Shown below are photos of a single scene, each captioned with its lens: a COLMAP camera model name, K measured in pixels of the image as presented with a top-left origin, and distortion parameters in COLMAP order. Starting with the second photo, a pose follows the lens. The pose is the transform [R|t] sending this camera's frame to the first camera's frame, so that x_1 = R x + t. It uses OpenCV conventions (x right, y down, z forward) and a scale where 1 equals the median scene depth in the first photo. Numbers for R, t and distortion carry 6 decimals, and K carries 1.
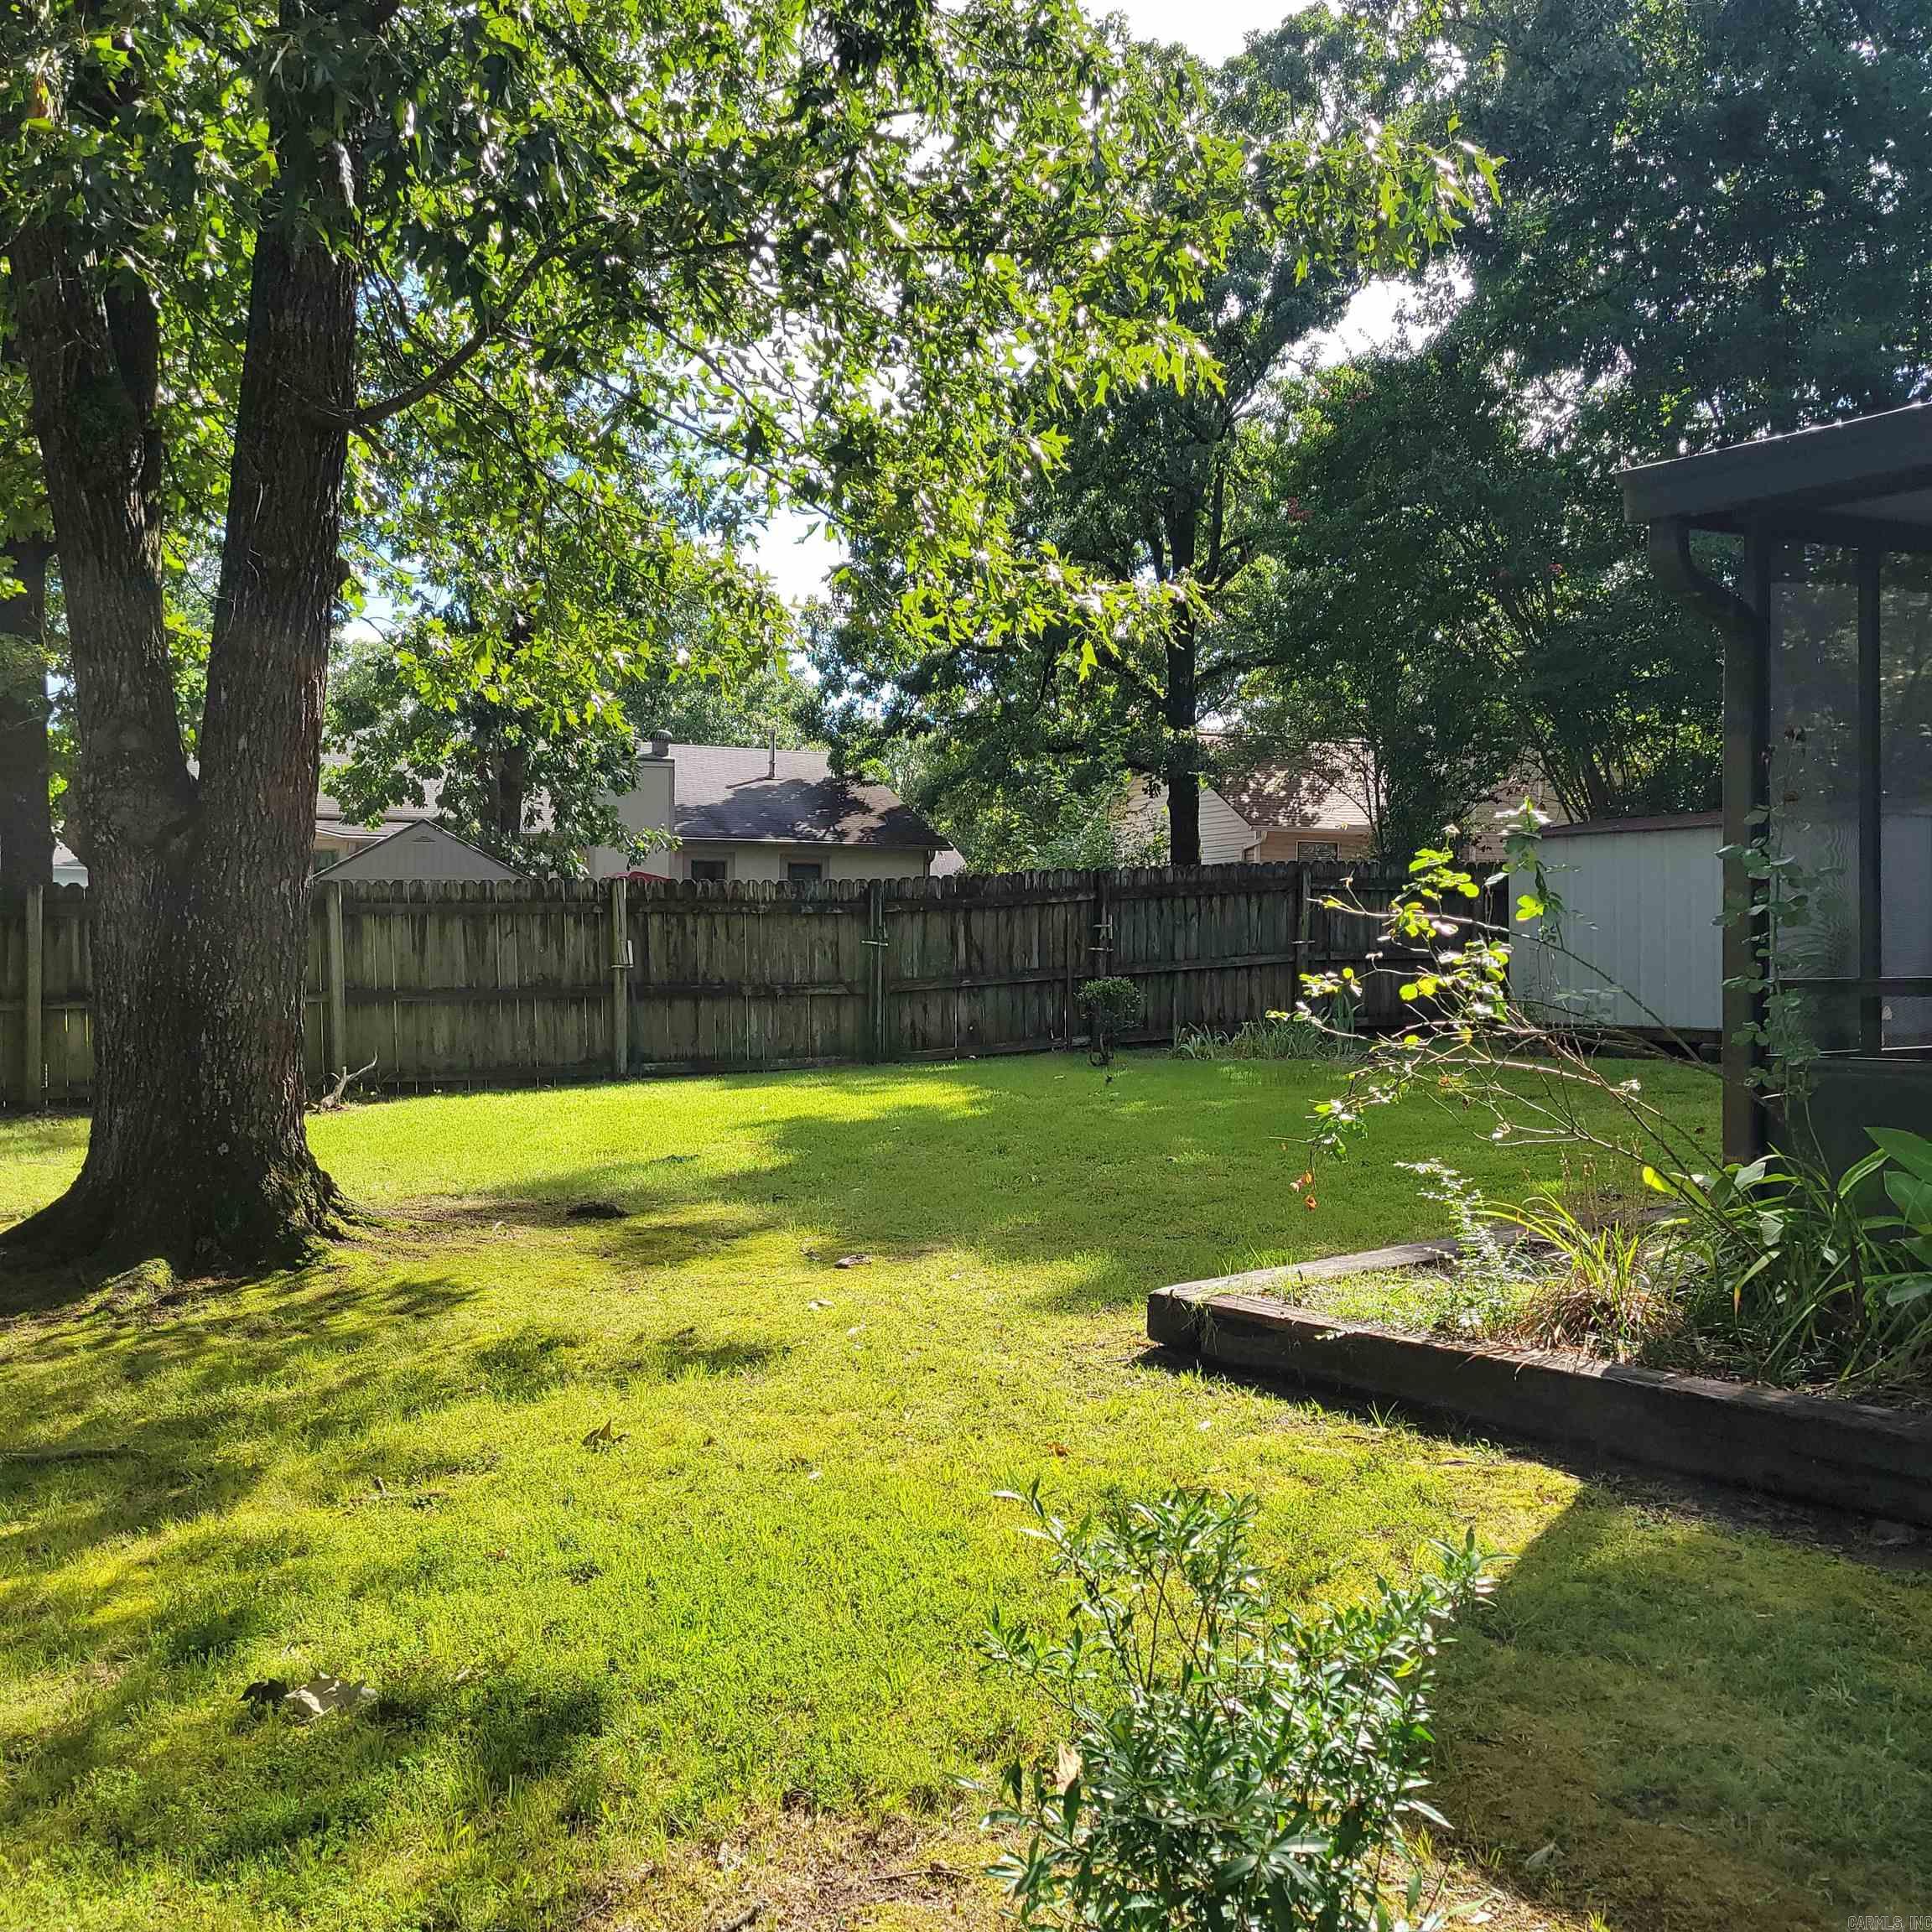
lens RADIAL K [[1949.3, 0, 966.0], [0, 1949.3, 966.0], [0, 0, 1]] dist [-0.004899, -0.005684]
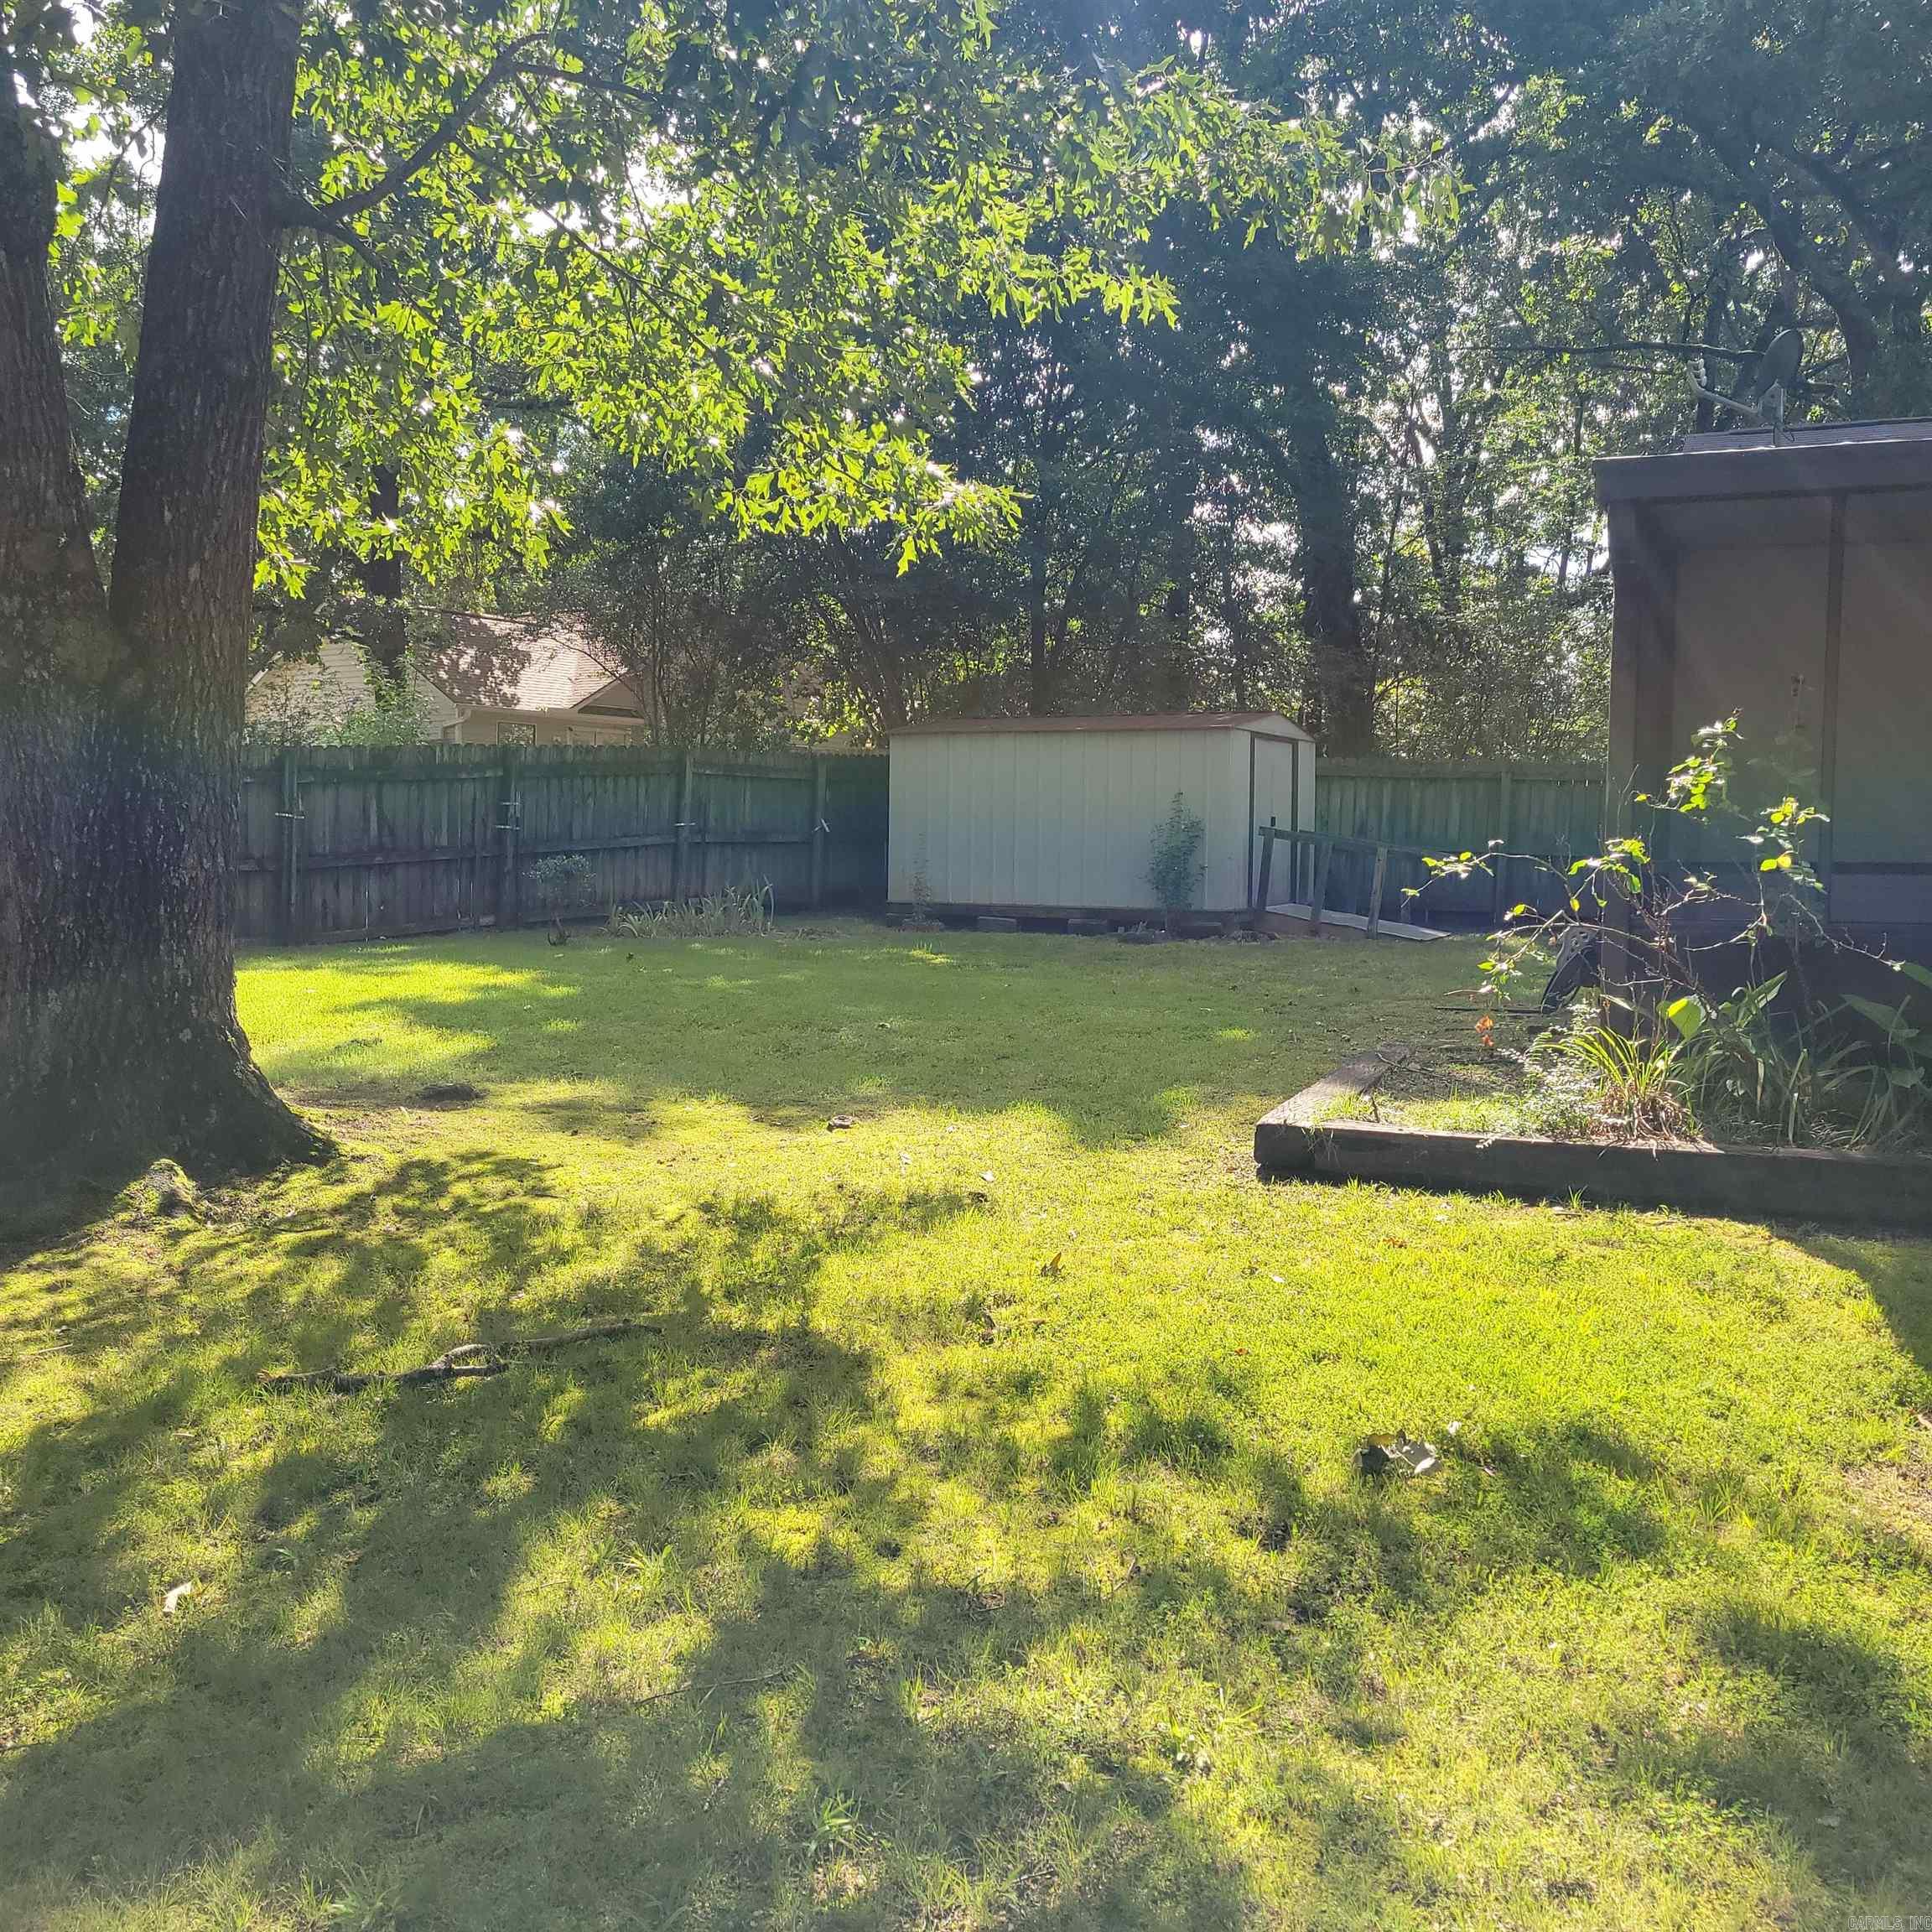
lens RADIAL K [[1962.2, 0, 966.0], [0, 1962.2, 934.8], [0, 0, 1]] dist [0.049299, -0.014260]
pose [[0.865313, -0.006912, 0.501185, -0.236592], [-0.014511, 0.999140, 0.038834, 0.003670], [-0.501022, -0.040876, 0.864469, 0.022213]]
